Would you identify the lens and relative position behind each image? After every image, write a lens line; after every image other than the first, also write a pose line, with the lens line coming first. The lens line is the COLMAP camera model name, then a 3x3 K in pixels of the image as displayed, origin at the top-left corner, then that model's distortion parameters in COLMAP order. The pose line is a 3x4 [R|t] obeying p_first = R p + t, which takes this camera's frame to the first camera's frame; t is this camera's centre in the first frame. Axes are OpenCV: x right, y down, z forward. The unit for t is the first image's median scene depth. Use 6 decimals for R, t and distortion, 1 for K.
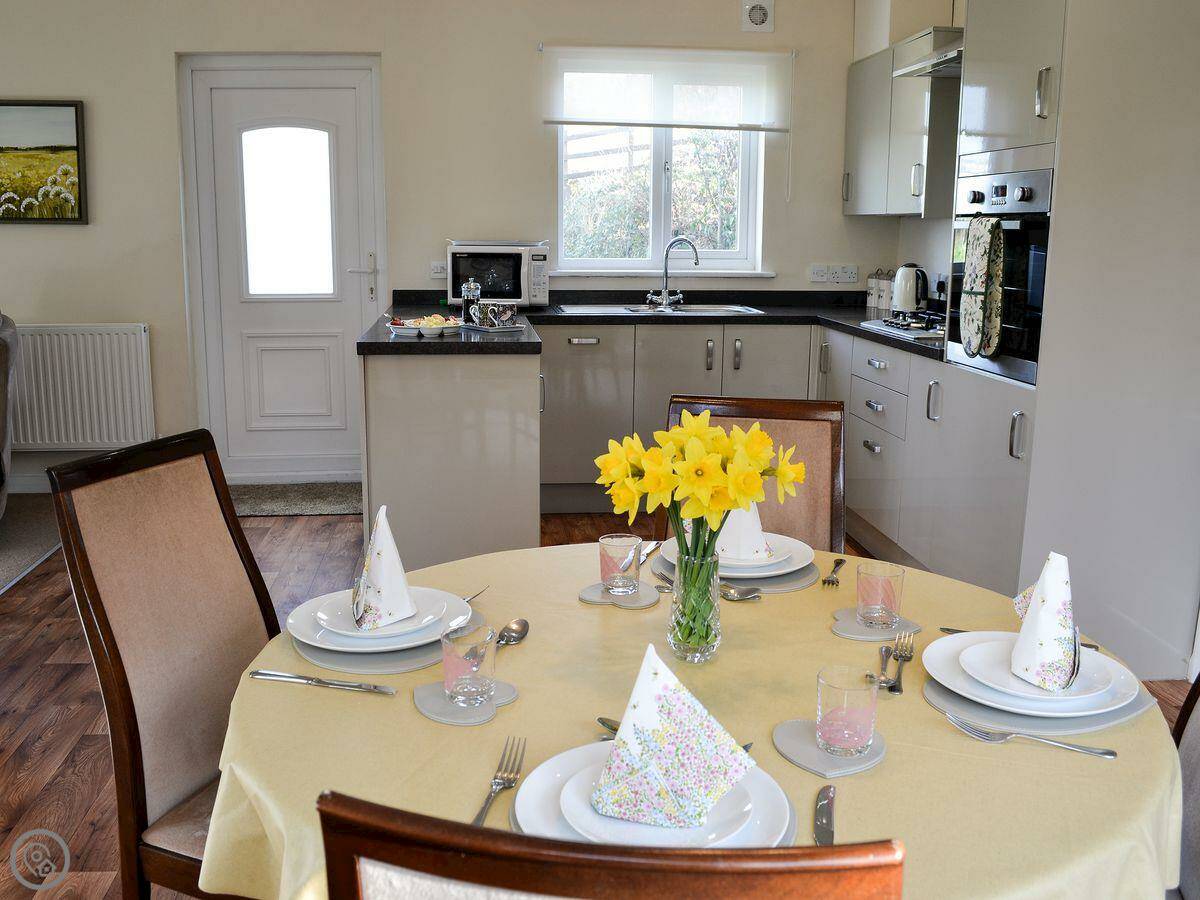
lens RADIAL K [[1080.6, 0, 600.0], [0, 1080.6, 450.0], [0, 0, 1]] dist [-0.070231, -0.012529]
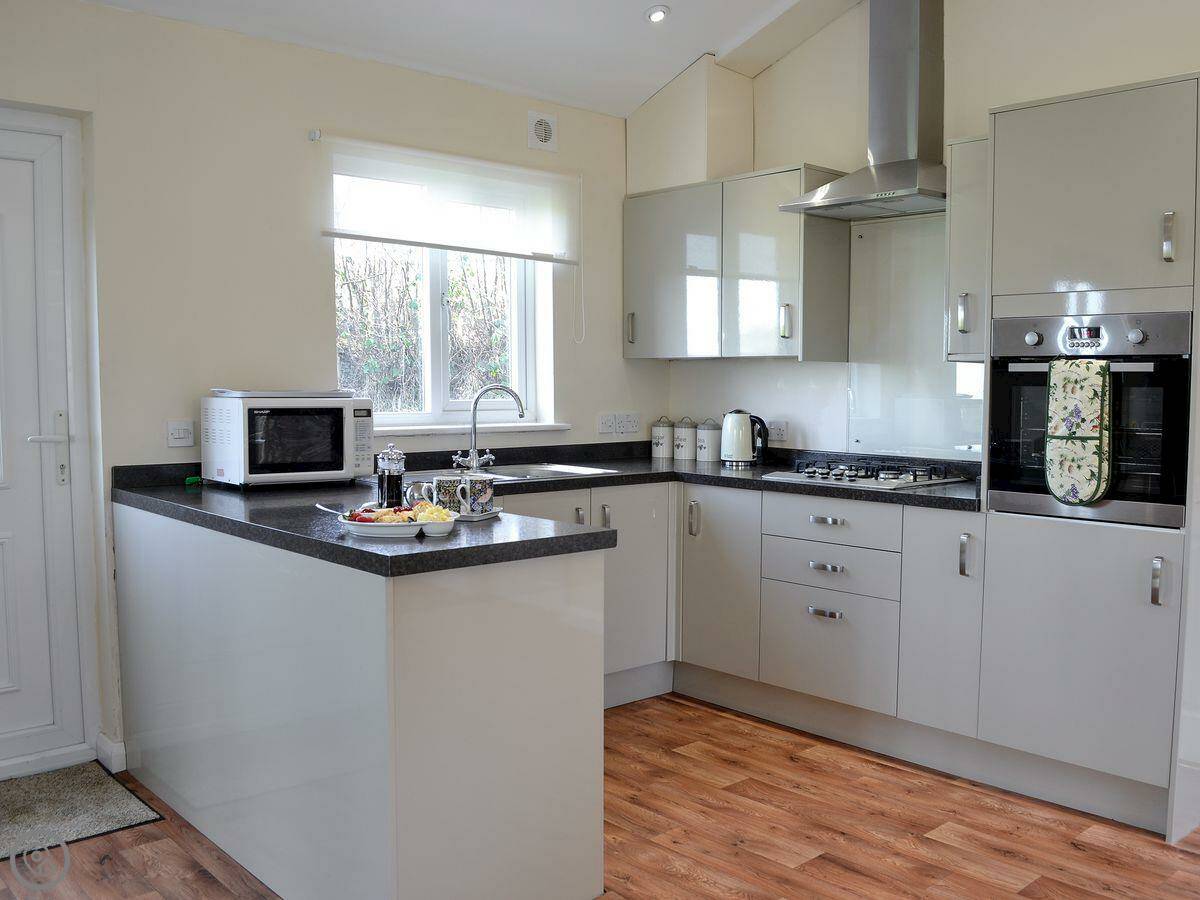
lens RADIAL K [[1080.6, 0, 600.0], [0, 1080.6, 450.0], [0, 0, 1]] dist [-0.070231, -0.012529]
pose [[0.797272, -0.042560, 0.602119, -0.358662], [0.122871, 0.988069, -0.092854, -0.064257], [-0.590983, 0.148013, 0.792989, 0.320611]]
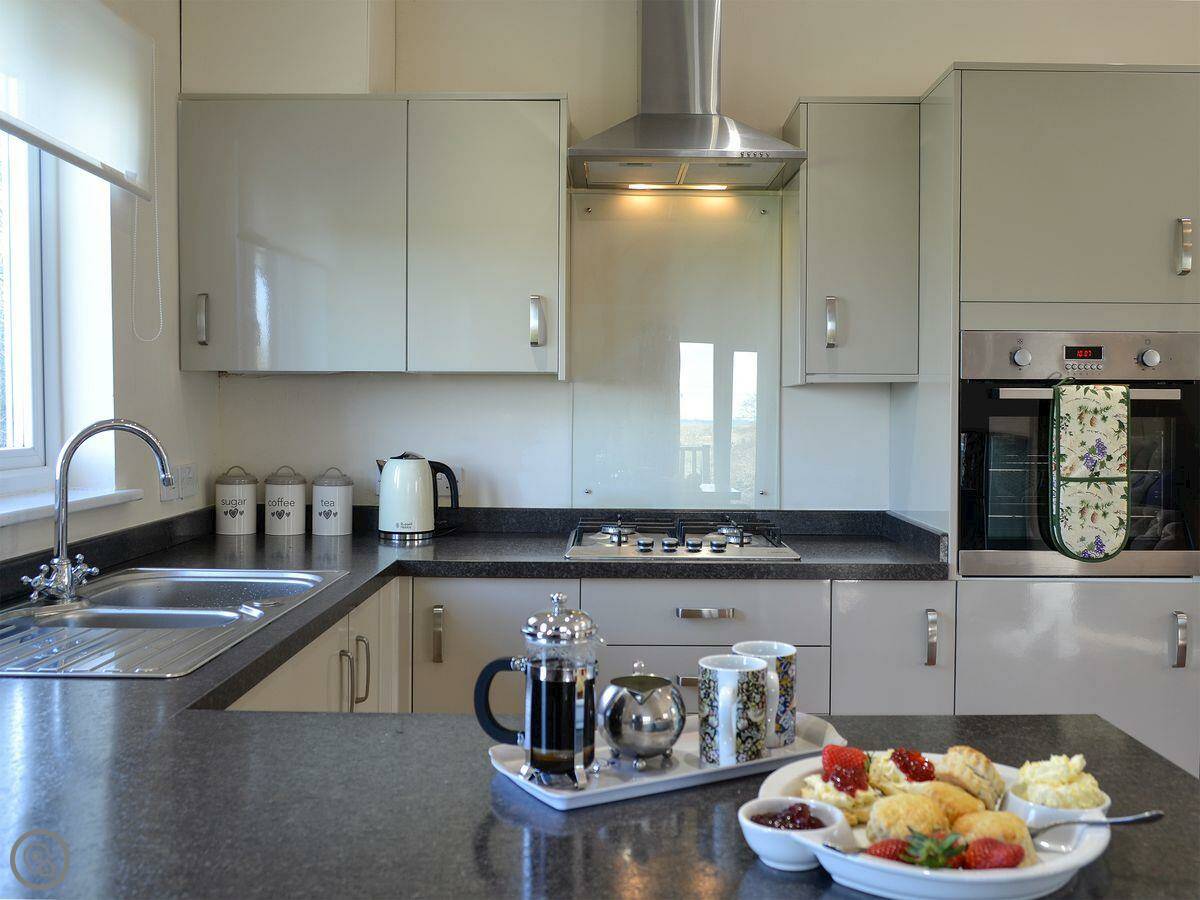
lens RADIAL K [[1237.3, 0, 600.0], [0, 1237.3, 450.0], [0, 0, 1]] dist [-0.066972, -0.004494]
pose [[0.113082, -0.039637, 0.992795, -0.372476], [0.195212, 0.980615, 0.016915, -0.163275], [-0.974220, 0.191893, 0.118628, 0.798698]]
